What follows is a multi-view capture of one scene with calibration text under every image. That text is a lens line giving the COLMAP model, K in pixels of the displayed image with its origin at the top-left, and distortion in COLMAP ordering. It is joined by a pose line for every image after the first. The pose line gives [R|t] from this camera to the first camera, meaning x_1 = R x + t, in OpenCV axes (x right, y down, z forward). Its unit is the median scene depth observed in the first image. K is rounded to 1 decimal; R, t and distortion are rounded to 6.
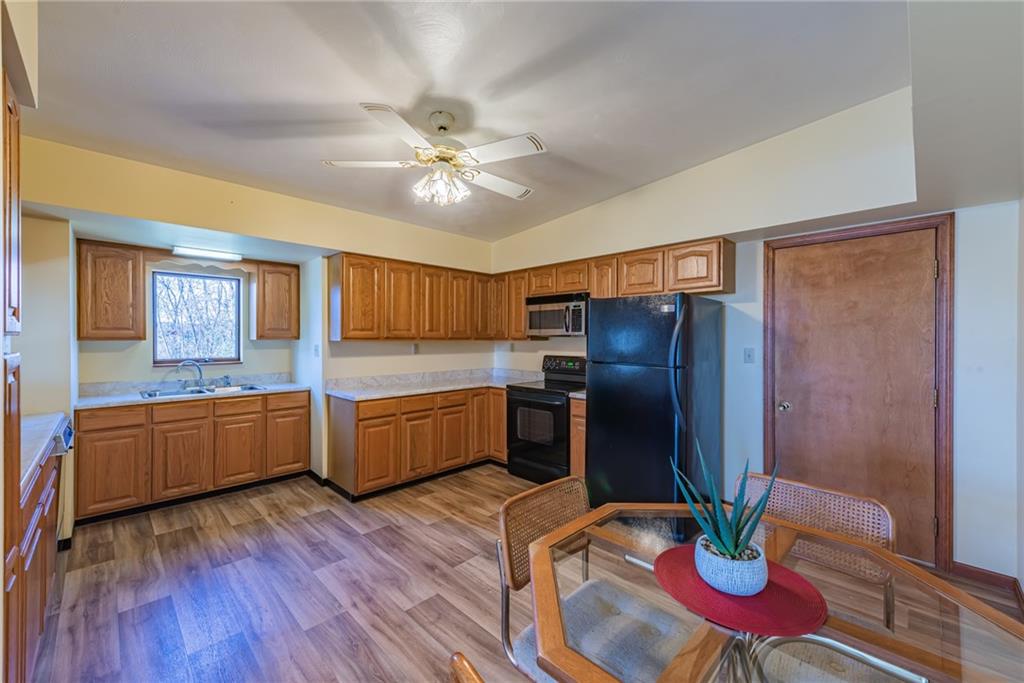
lens RADIAL K [[409.2, 0, 517.9], [0, 409.2, 342.2], [0, 0, 1]] dist [0.001663, 0.000284]
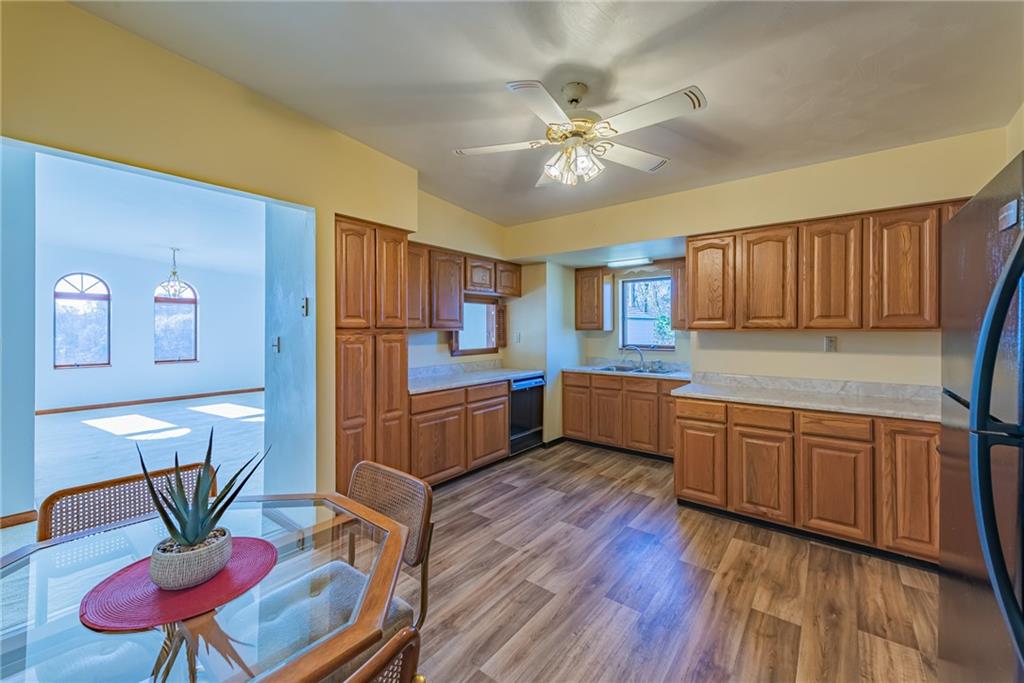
lens RADIAL K [[409.2, 0, 505.5], [0, 409.2, 330.6], [0, 0, 1]] dist [0.001663, 0.000284]
pose [[0.079074, 0.002189, -0.996866, 0.494735], [-0.006592, 0.999977, 0.001673, -0.004123], [0.996847, 0.006439, 0.079086, 0.527680]]
